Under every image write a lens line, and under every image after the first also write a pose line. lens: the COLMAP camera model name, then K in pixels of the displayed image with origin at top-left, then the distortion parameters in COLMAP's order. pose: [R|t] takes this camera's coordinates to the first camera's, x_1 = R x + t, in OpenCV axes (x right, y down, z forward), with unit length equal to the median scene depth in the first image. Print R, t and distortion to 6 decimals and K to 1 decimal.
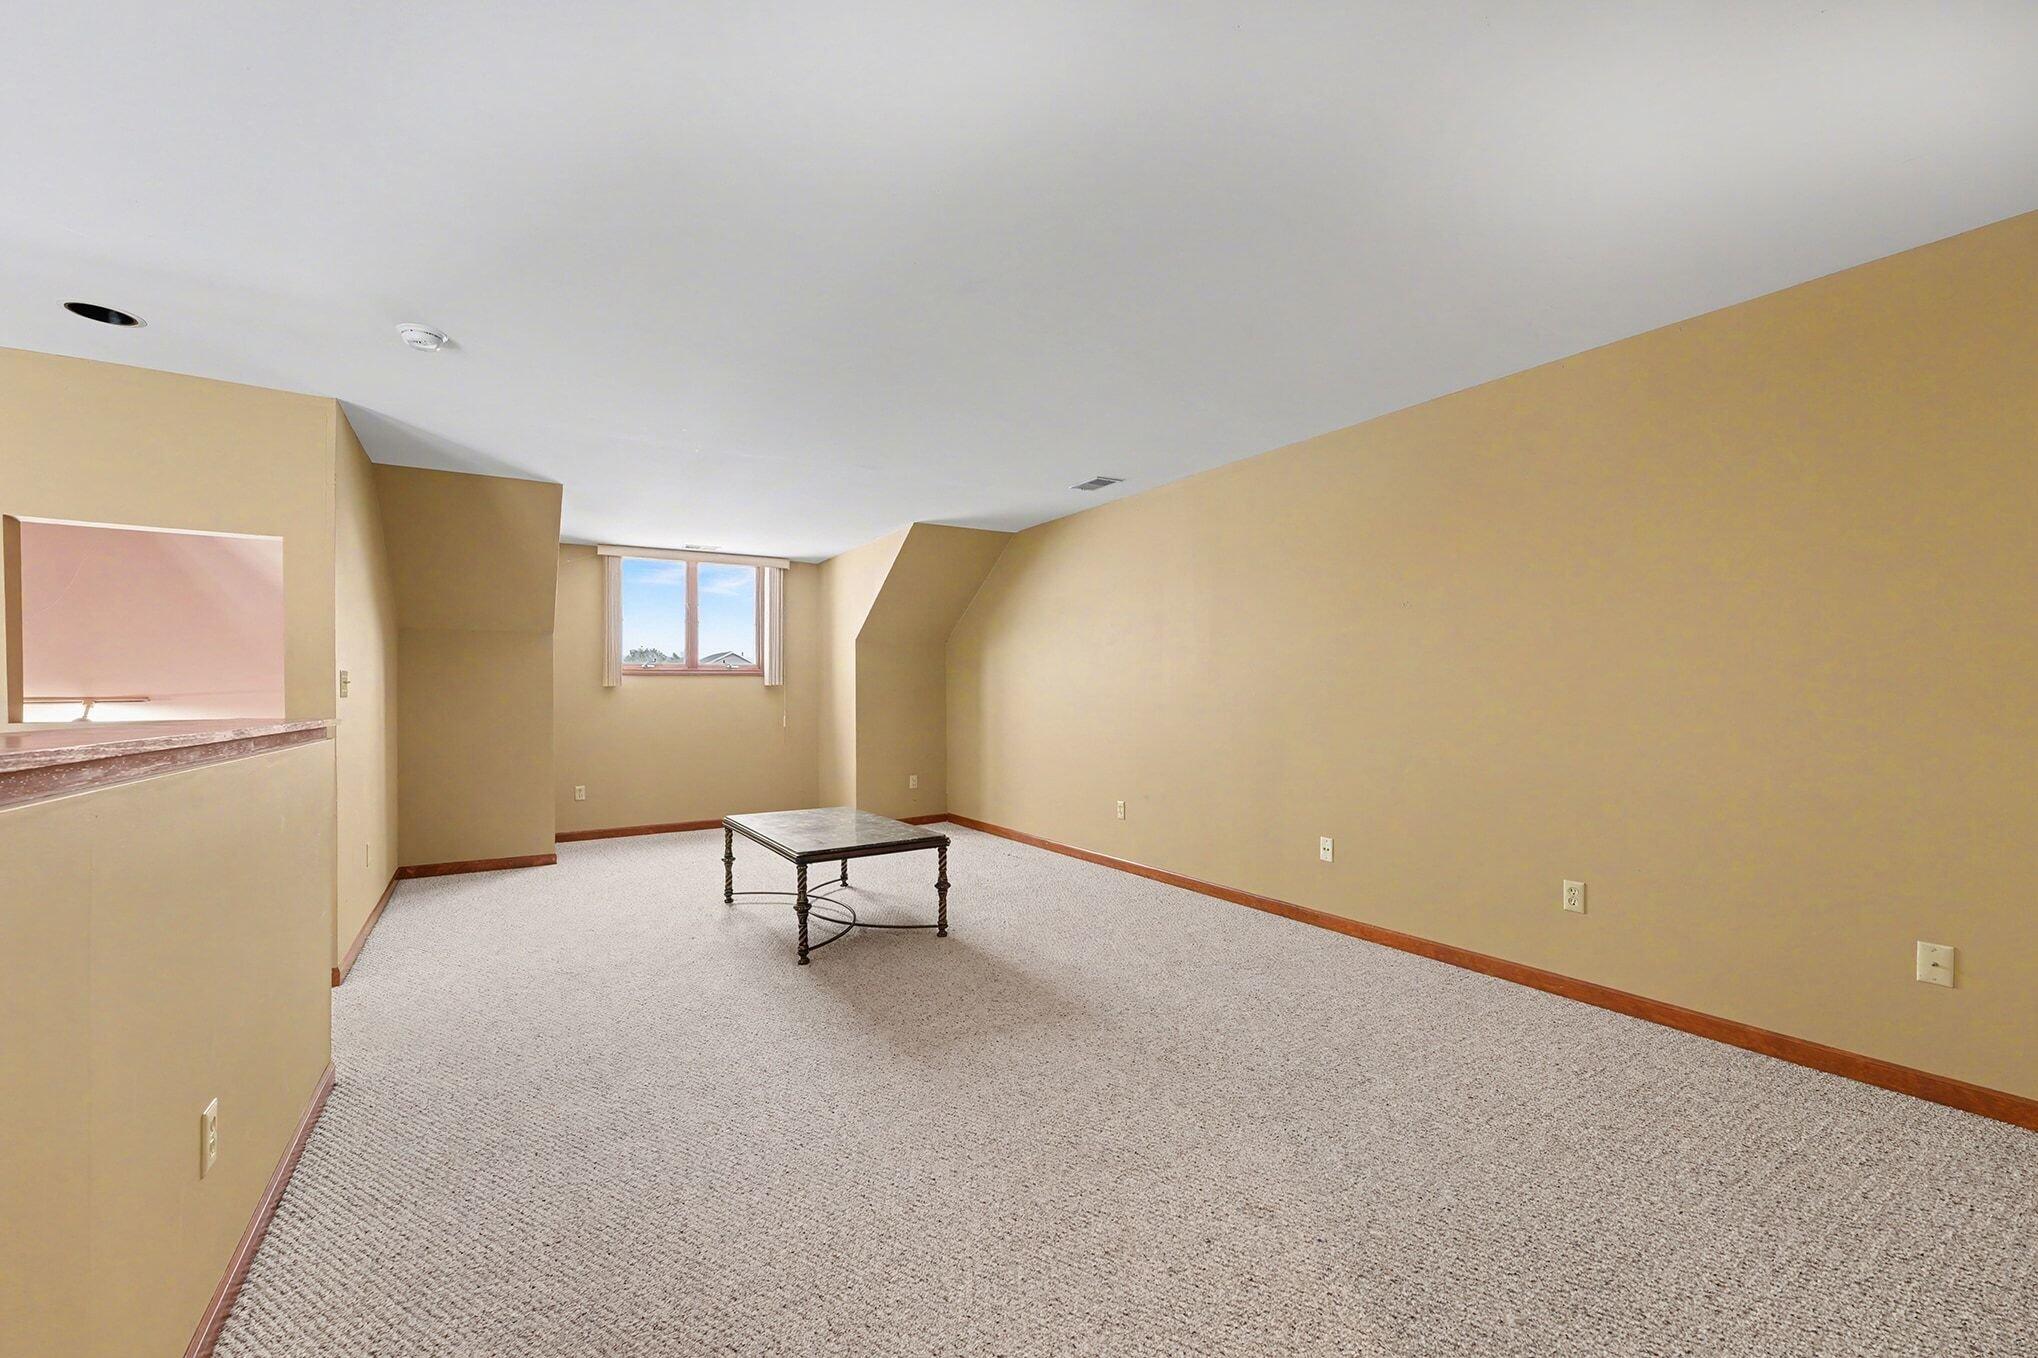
lens RADIAL K [[815.6, 0, 1025.3], [0, 815.6, 674.9], [0, 0, 1]] dist [-0.000647, -0.000162]
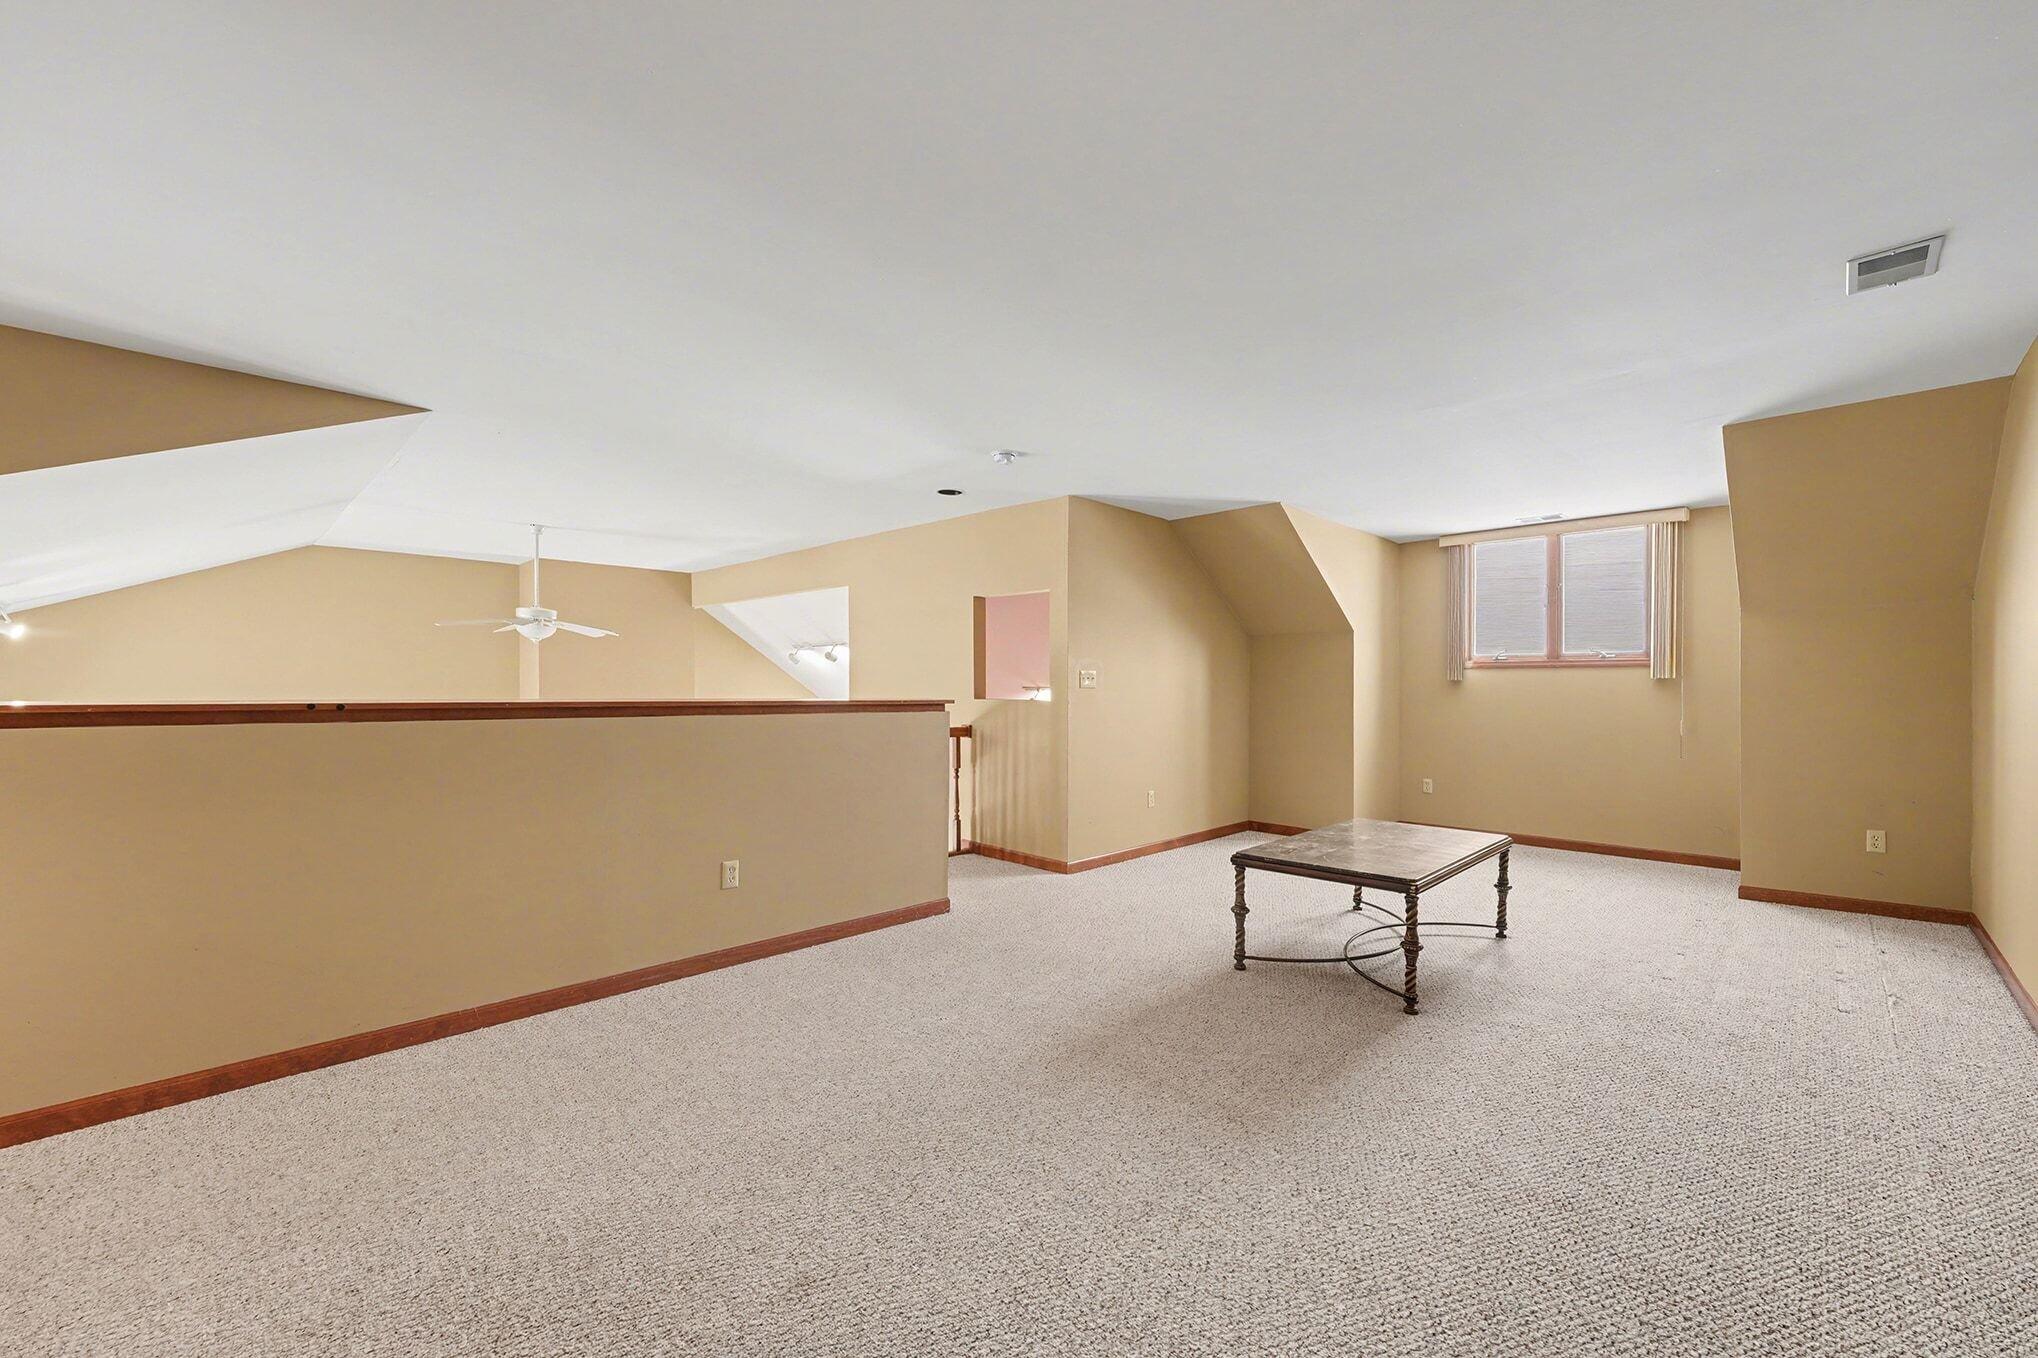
lens RADIAL K [[815.6, 0, 1025.3], [0, 815.6, 674.9], [0, 0, 1]] dist [-0.000647, -0.000162]
pose [[0.230215, -0.005296, -0.973125, 0.324399], [0.015469, 0.999879, -0.001782, 0.001545], [0.973017, -0.014643, 0.230269, 0.283133]]
